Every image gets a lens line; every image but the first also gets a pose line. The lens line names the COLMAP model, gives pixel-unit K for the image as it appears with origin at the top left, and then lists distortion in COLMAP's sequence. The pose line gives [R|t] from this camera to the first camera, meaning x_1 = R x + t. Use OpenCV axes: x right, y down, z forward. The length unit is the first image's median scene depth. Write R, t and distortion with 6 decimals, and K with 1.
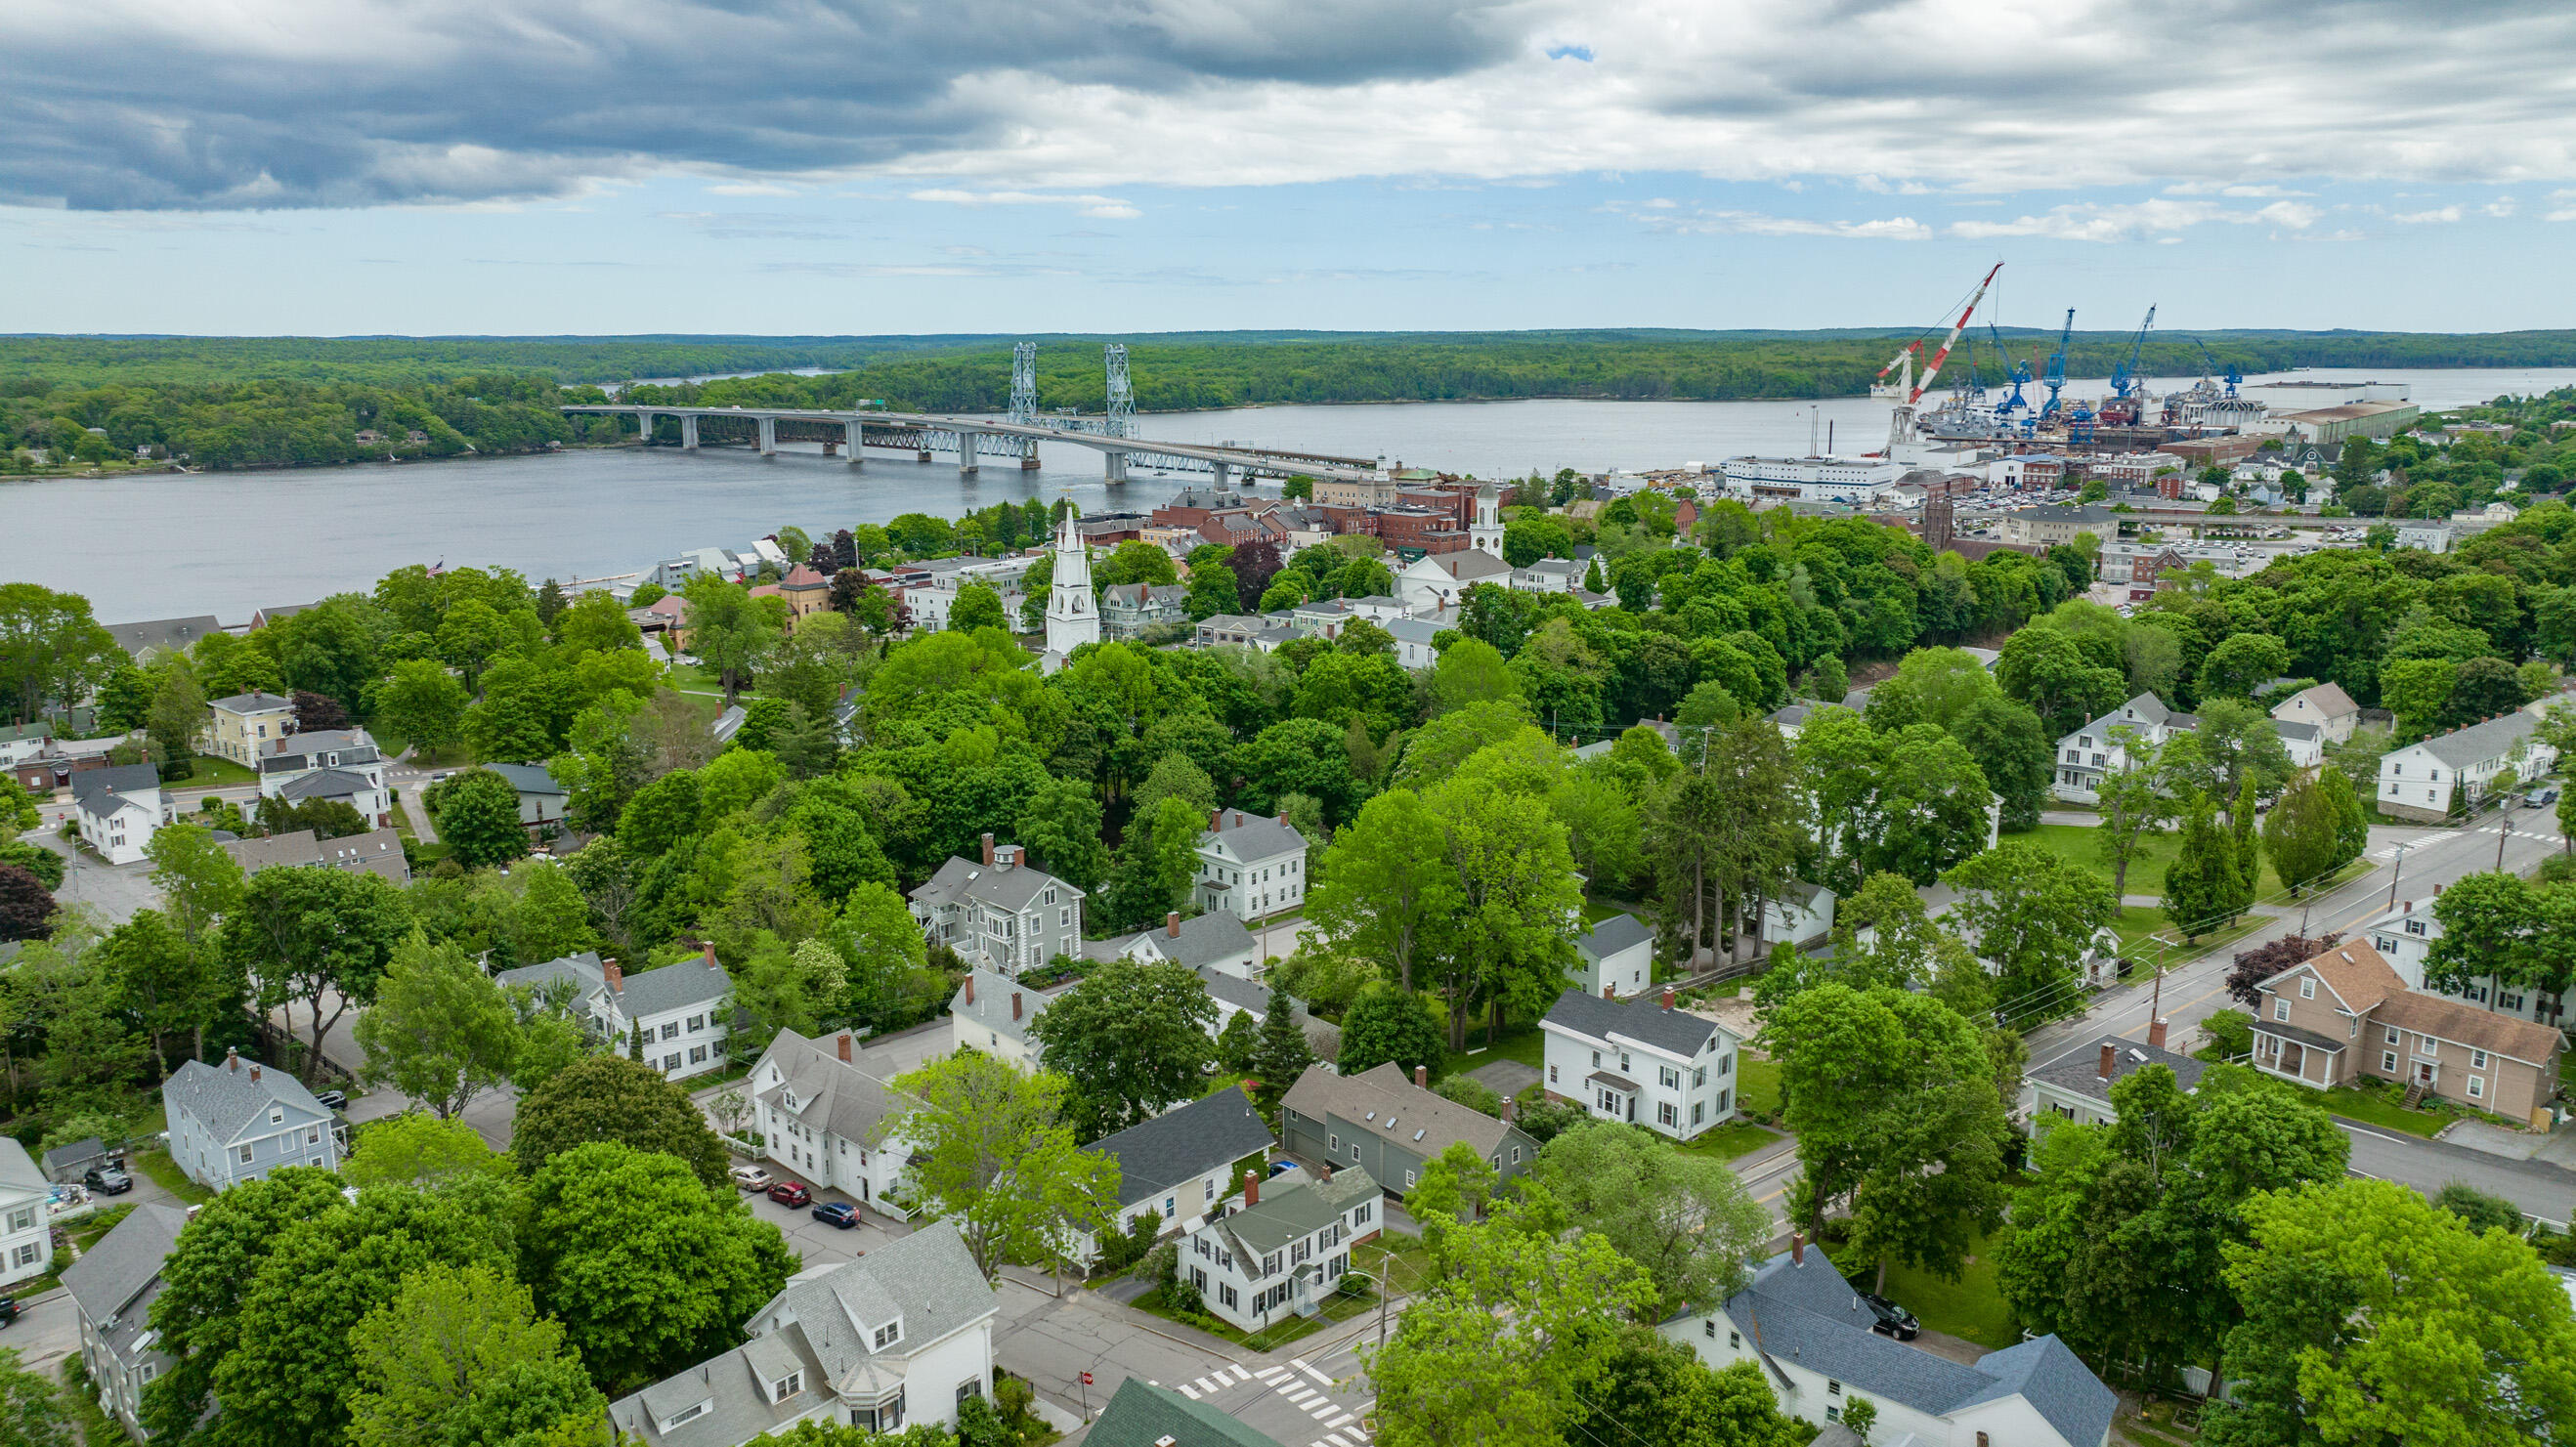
lens RADIAL K [[1845.6, 0, 1288.0], [0, 1845.6, 723.5], [0, 0, 1]] dist [-0.013756, 0.002521]
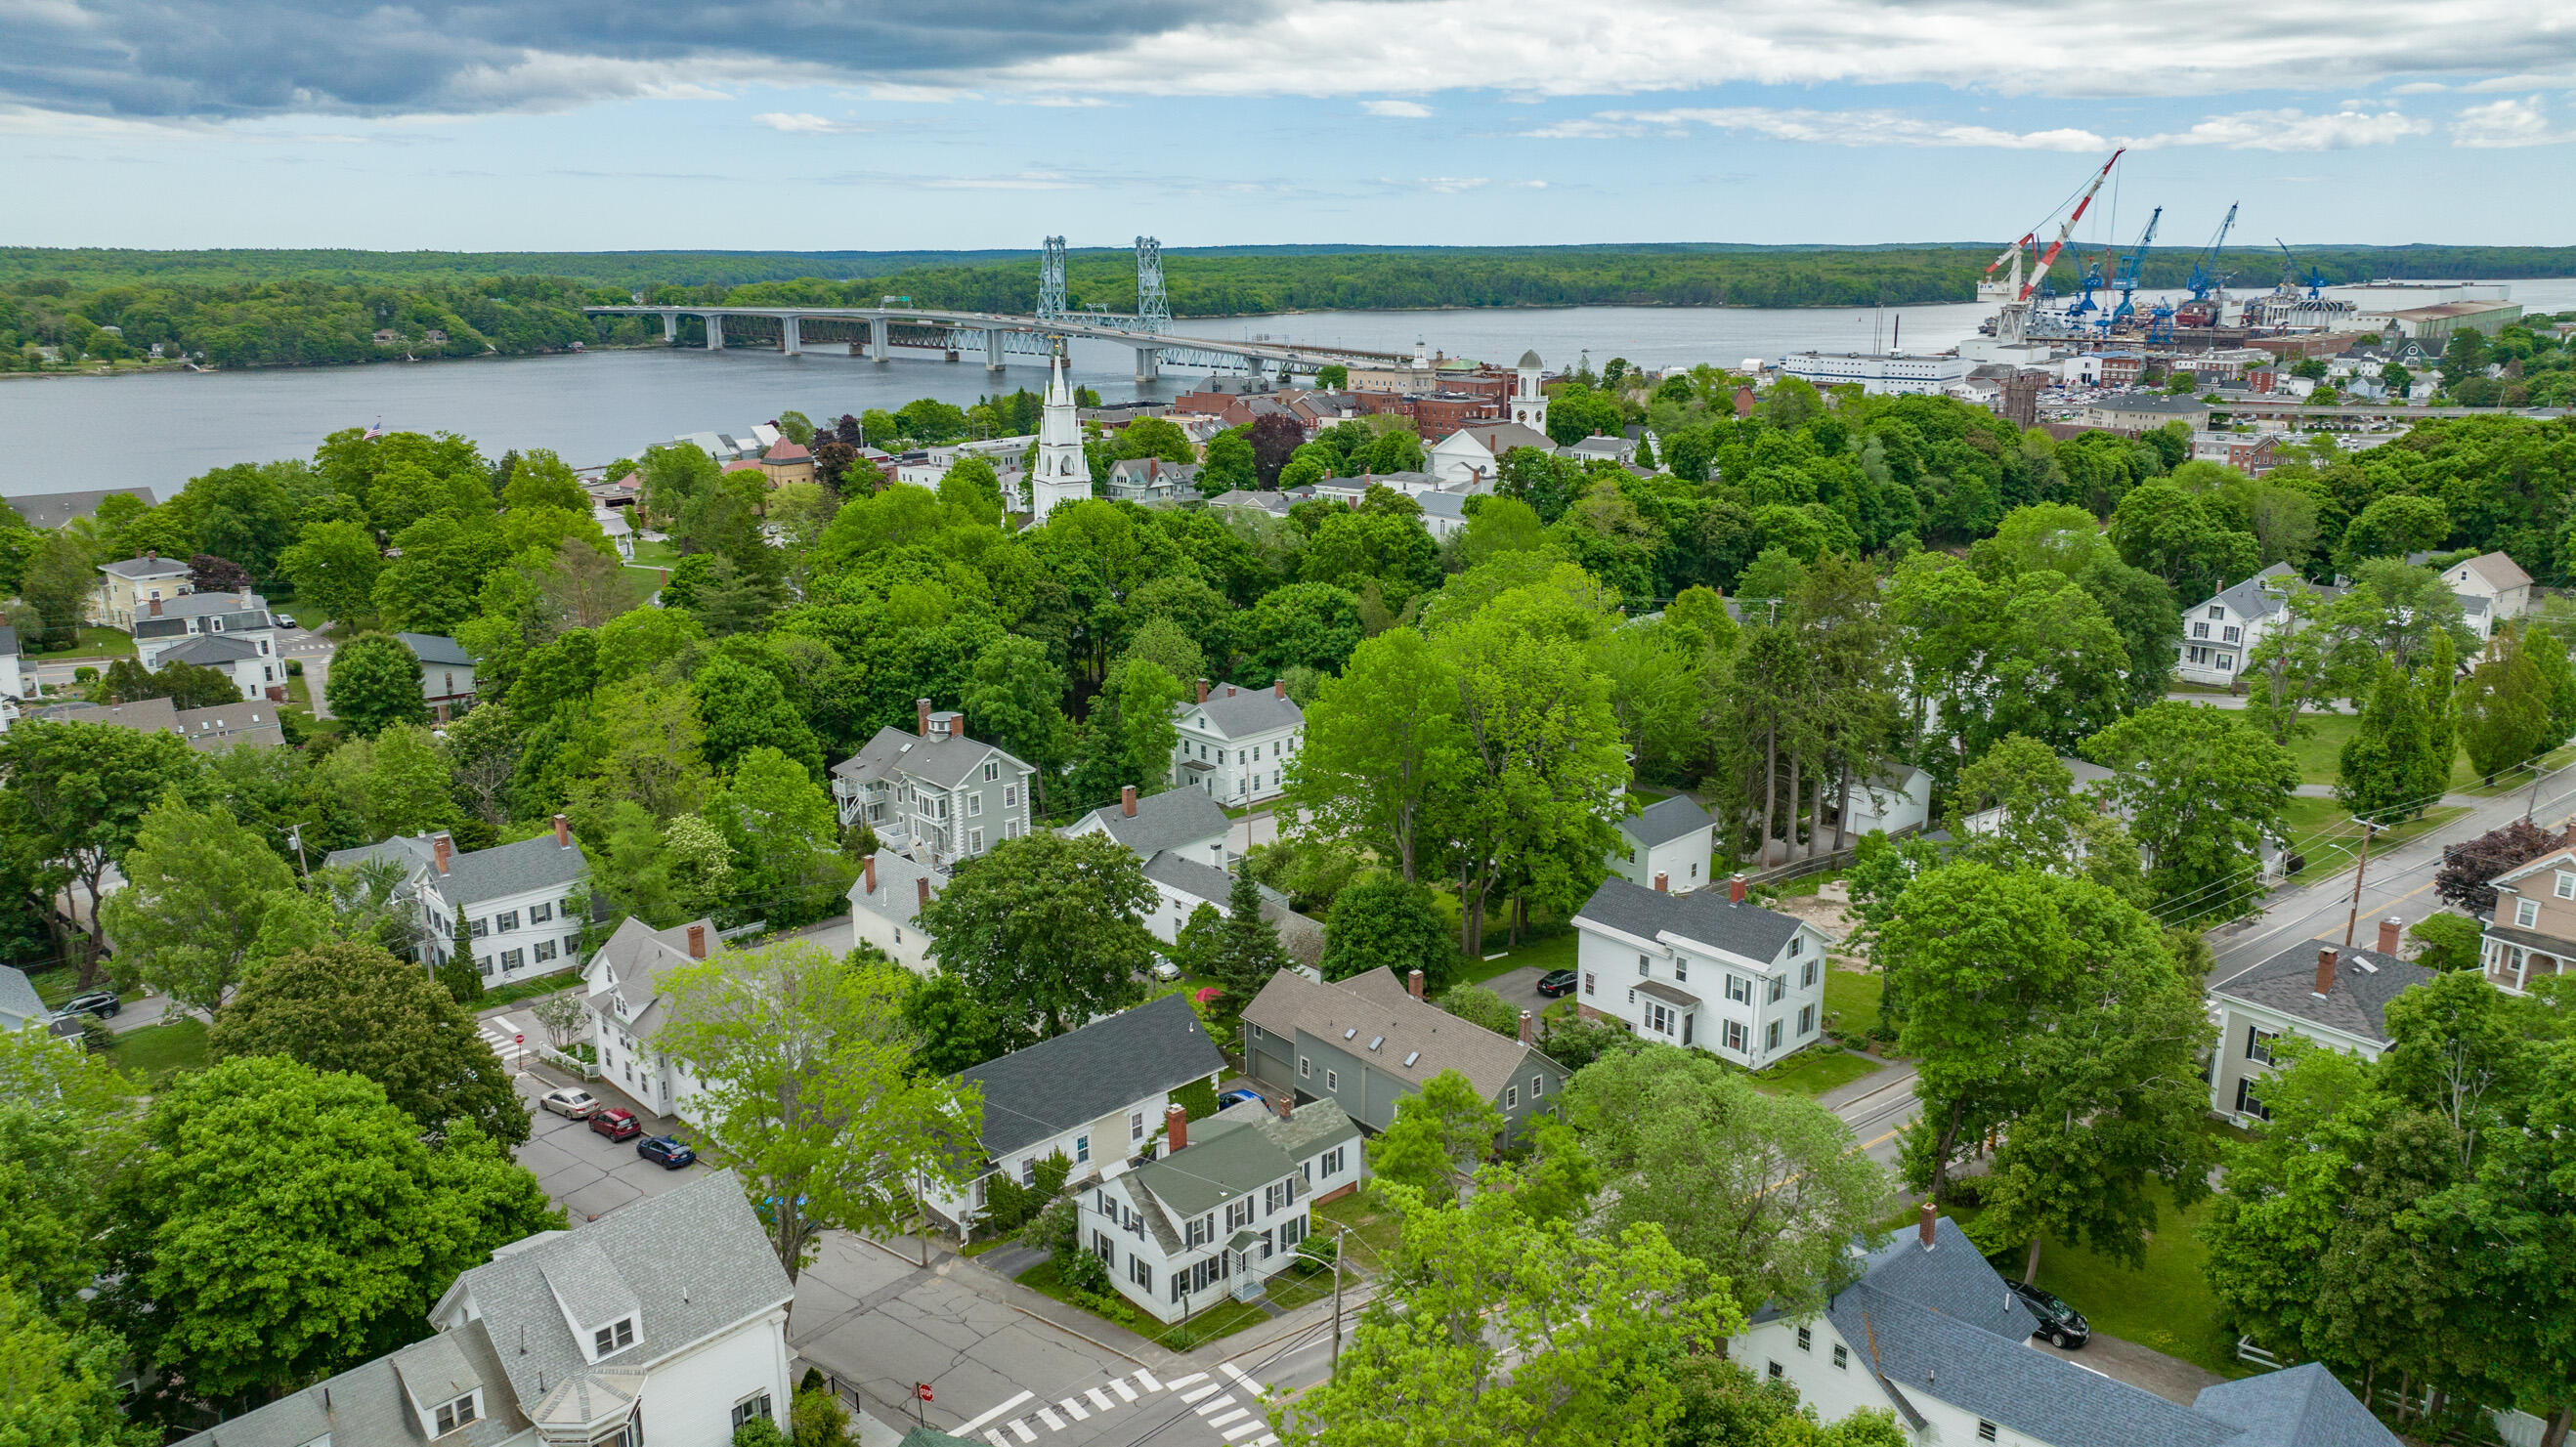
lens RADIAL K [[1841.1, 0, 1288.0], [0, 1841.1, 723.5], [0, 0, 1]] dist [-0.029969, 0.040554]
pose [[0.999660, 0.006449, -0.025255, 0.024293], [-0.005393, 0.999116, 0.041685, 0.033109], [0.025502, -0.041534, 0.998812, 0.152962]]
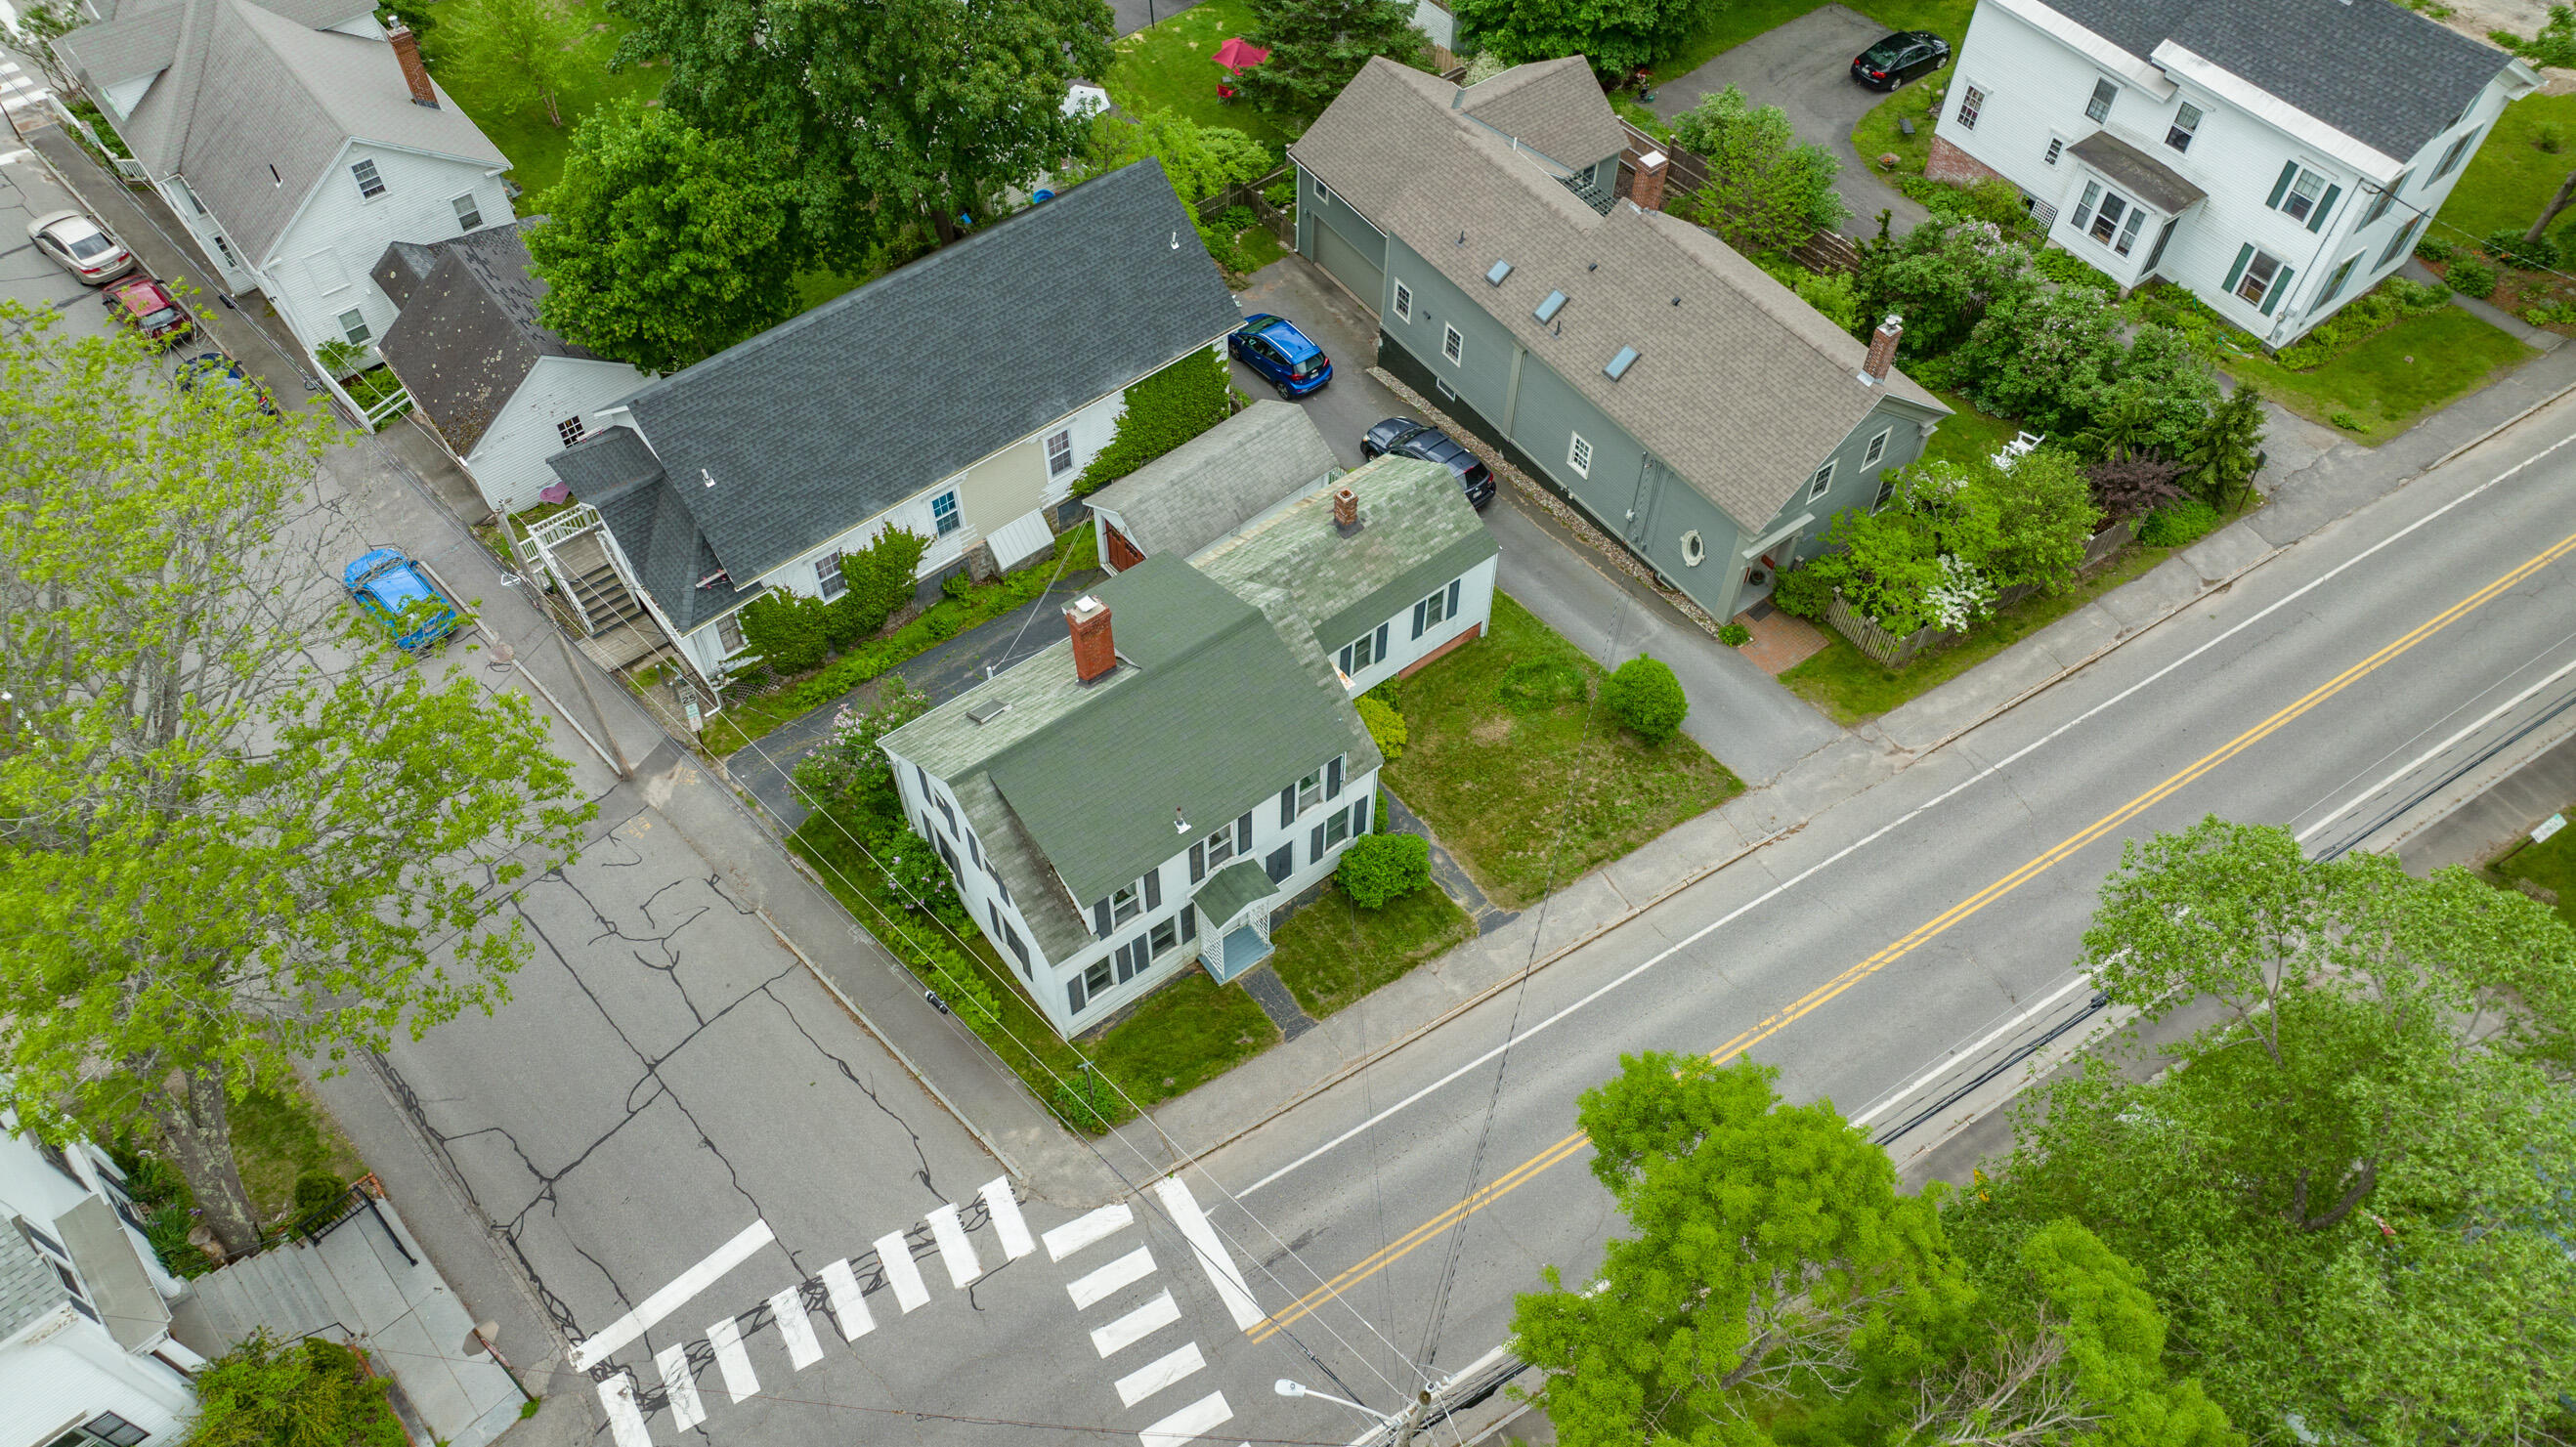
lens RADIAL K [[1845.6, 0, 1288.0], [0, 1845.6, 723.5], [0, 0, 1]] dist [-0.013756, 0.002521]
pose [[0.994384, 0.092942, -0.050624, 0.019234], [-0.038714, 0.764615, 0.643324, 0.027179], [0.098499, -0.637751, 0.763919, 0.421800]]
